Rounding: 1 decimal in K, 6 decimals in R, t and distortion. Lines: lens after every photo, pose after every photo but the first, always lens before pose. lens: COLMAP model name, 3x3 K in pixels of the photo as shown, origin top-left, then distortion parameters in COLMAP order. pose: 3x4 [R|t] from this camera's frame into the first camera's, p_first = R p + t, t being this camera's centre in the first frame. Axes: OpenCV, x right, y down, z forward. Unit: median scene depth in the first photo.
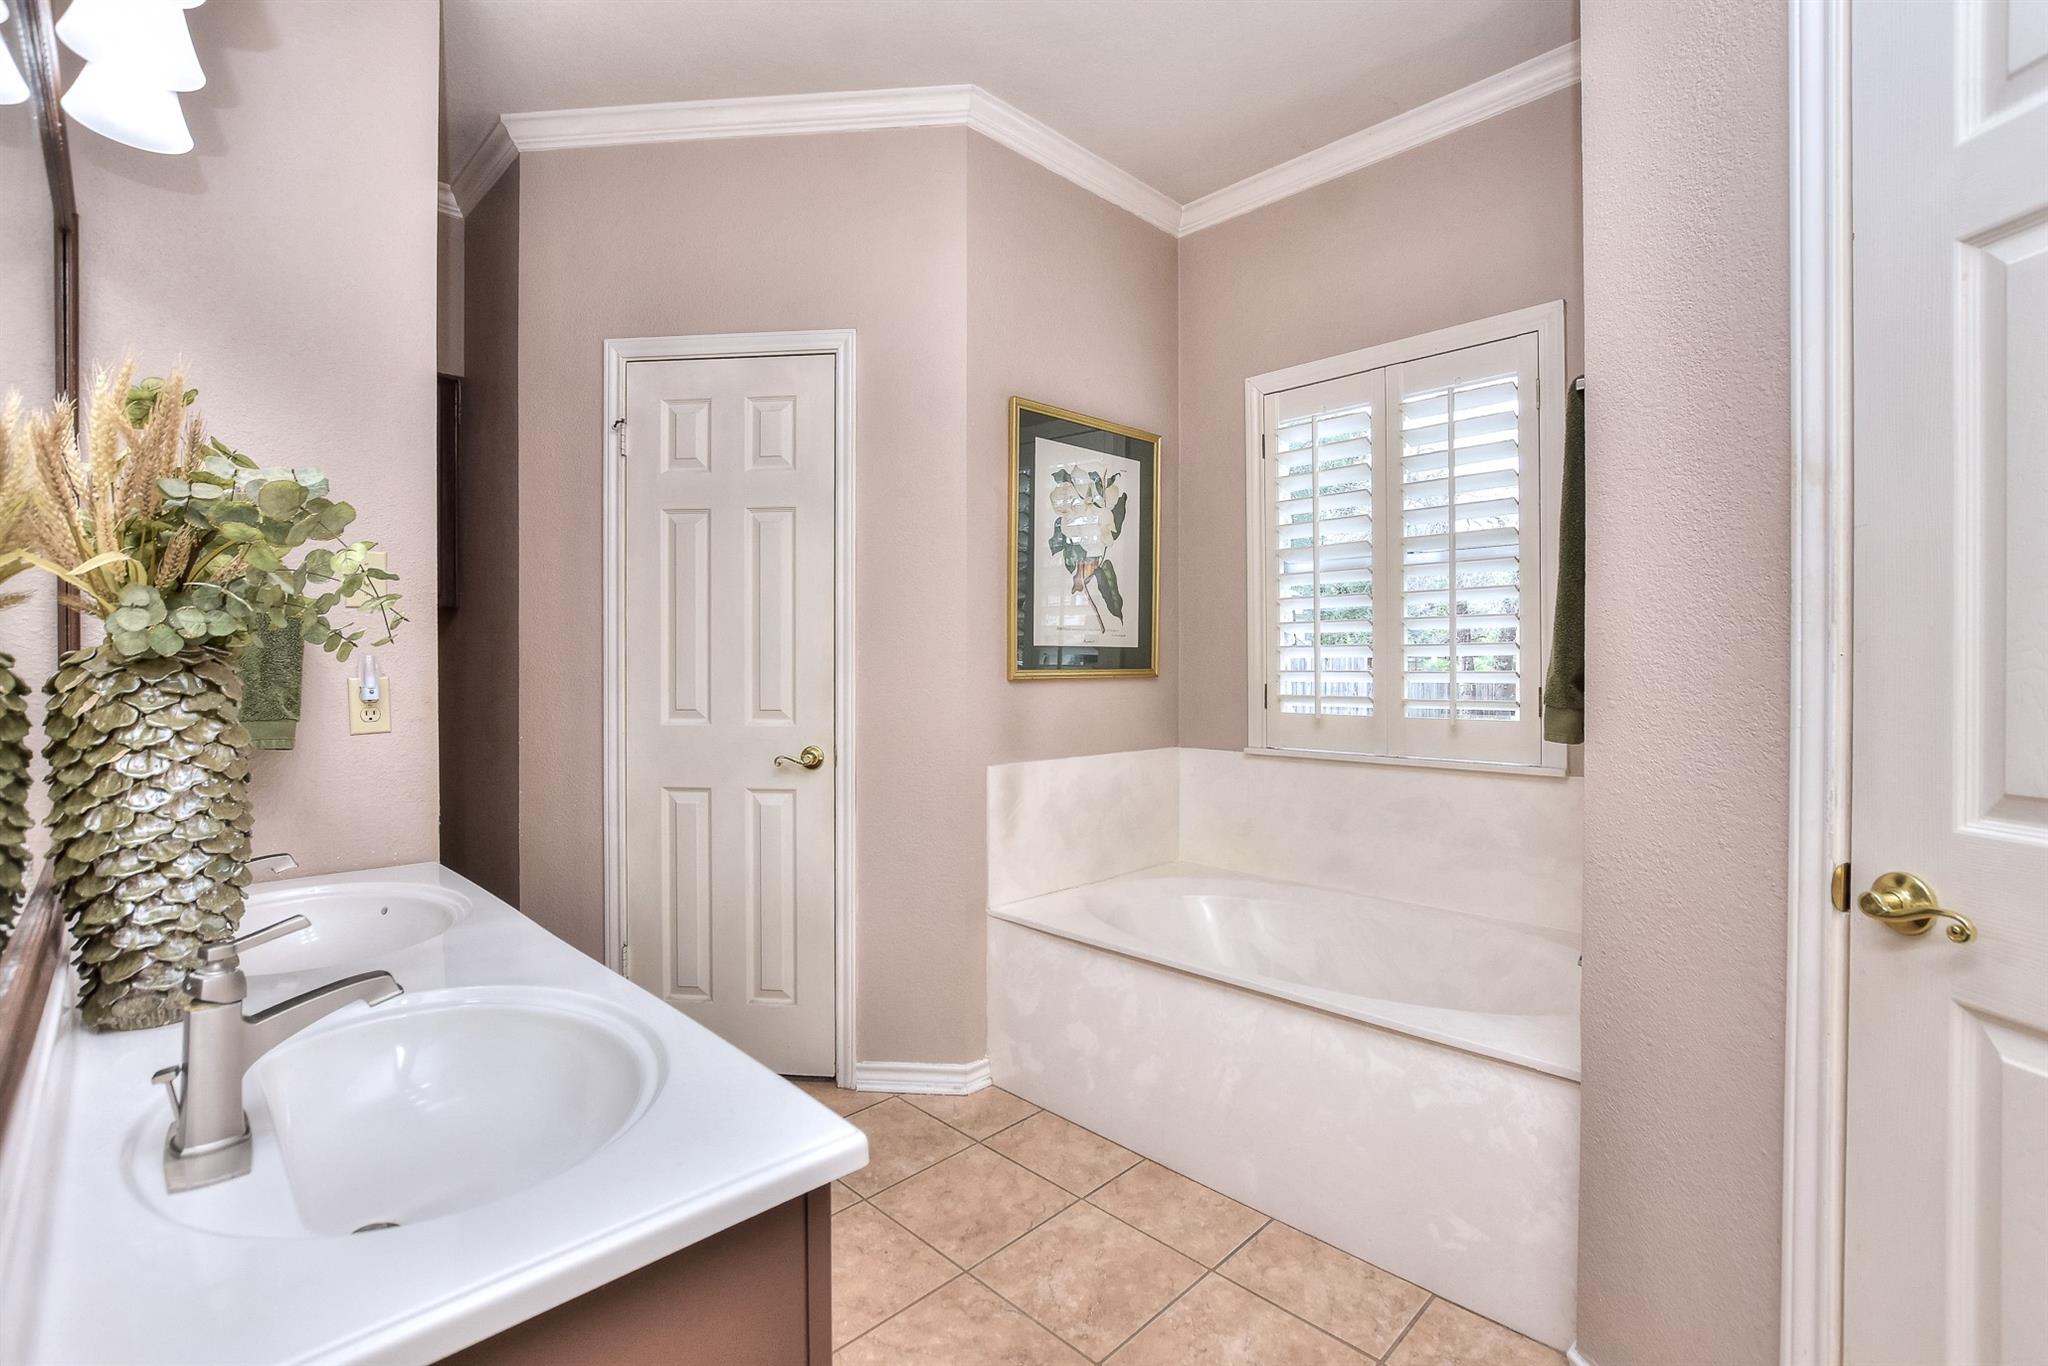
lens RADIAL K [[925.0, 0, 1026.2], [0, 925.0, 661.7], [0, 0, 1]] dist [-0.021835, 0.004457]
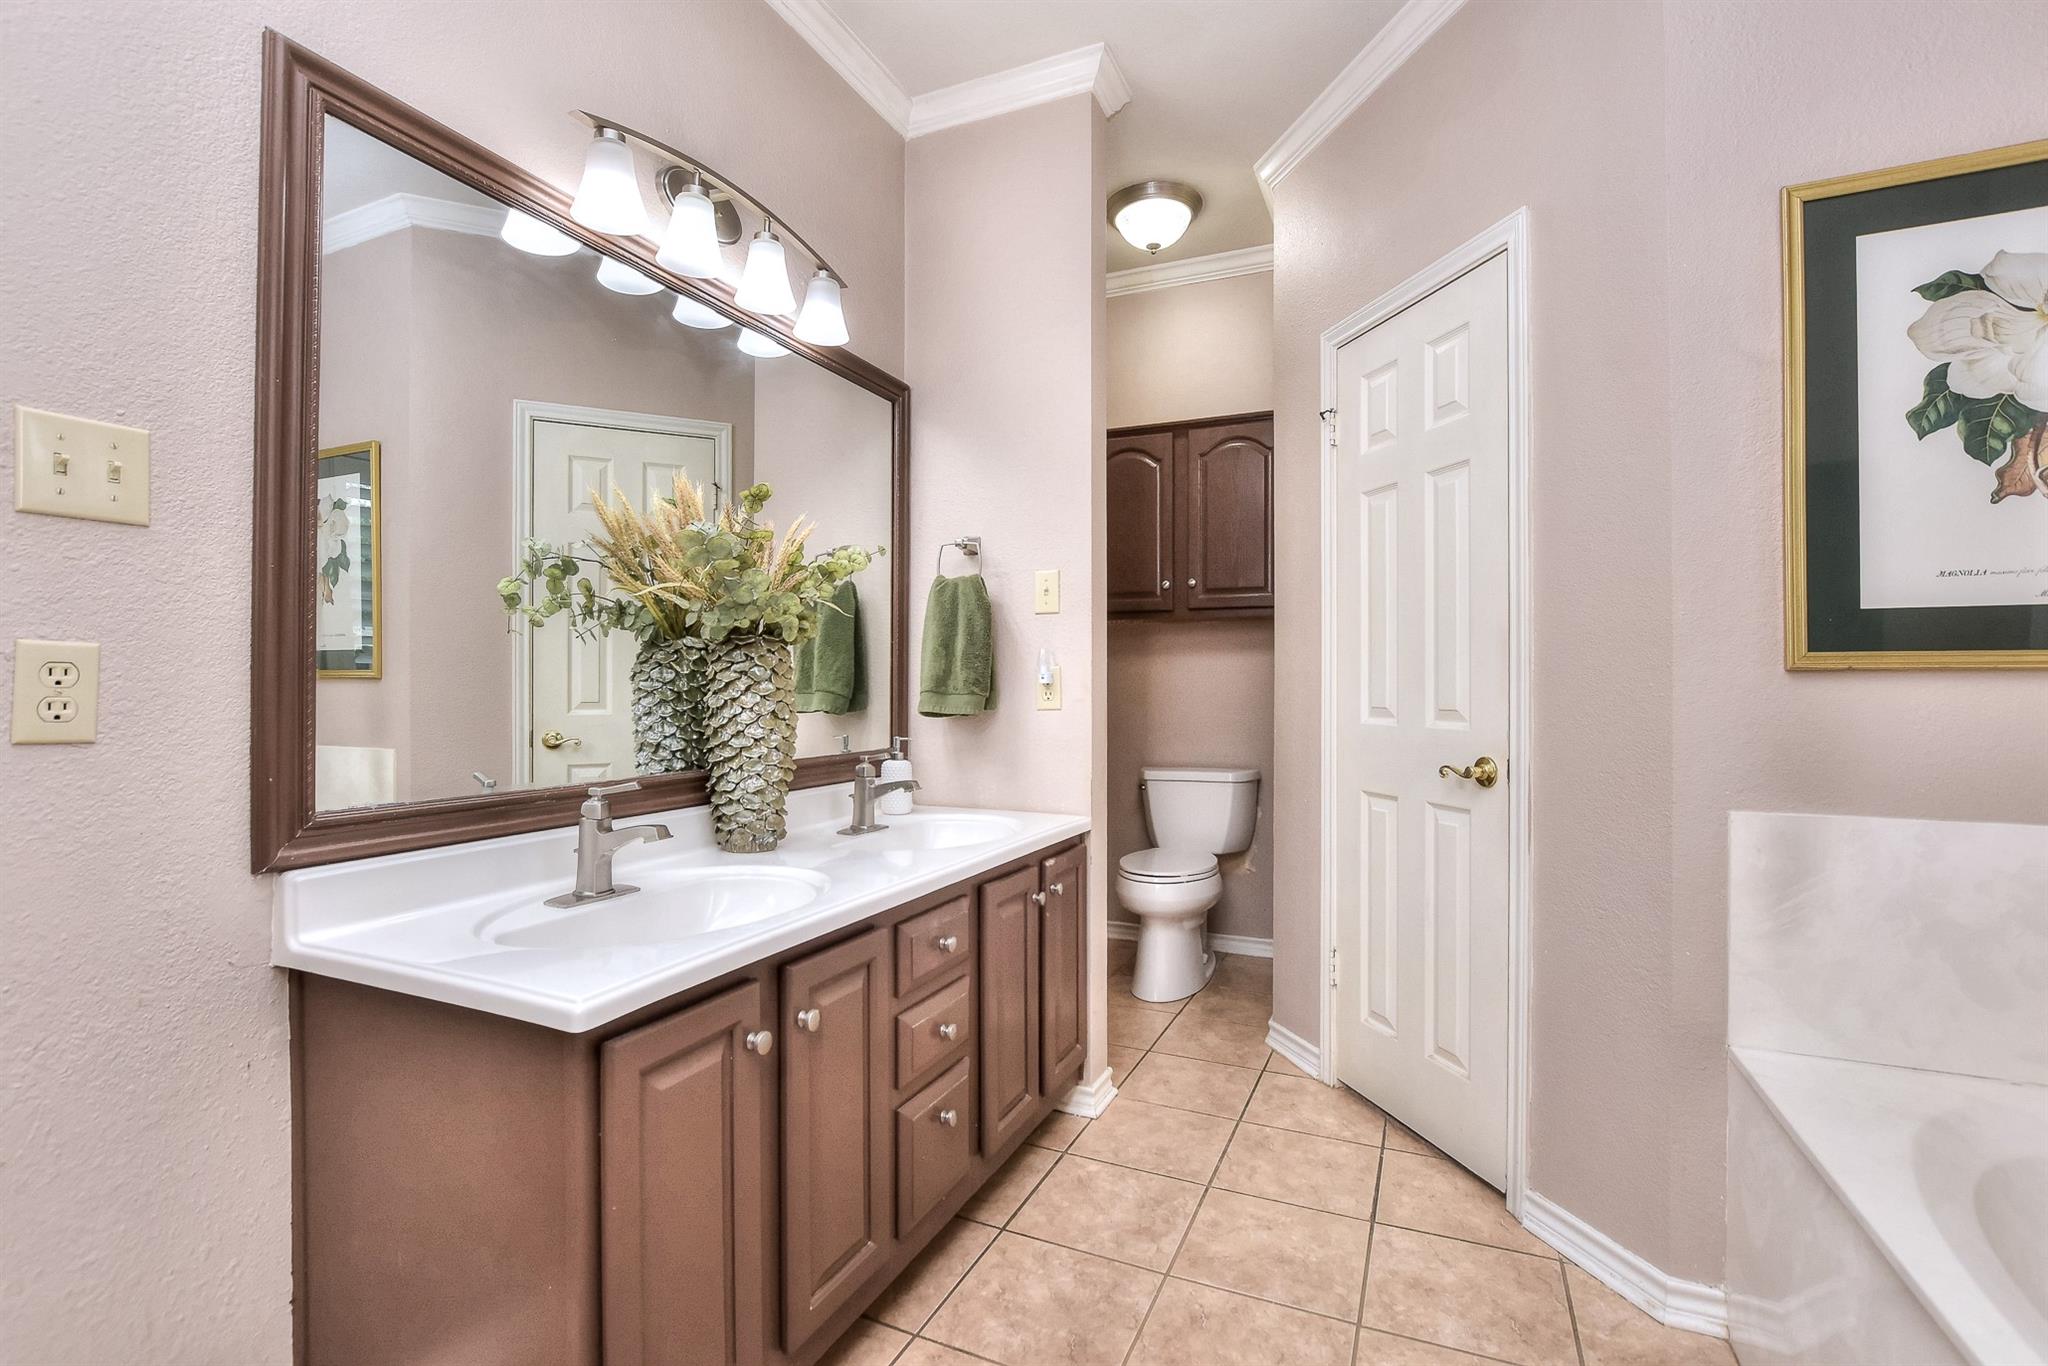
lens RADIAL K [[913.0, 0, 1020.6], [0, 913.0, 676.6], [0, 0, 1]] dist [-0.019759, 0.004394]
pose [[0.362427, -0.008136, -0.931977, 0.342568], [-0.003995, 0.999939, -0.010283, 0.031669], [0.932004, 0.007450, 0.362373, 0.346511]]
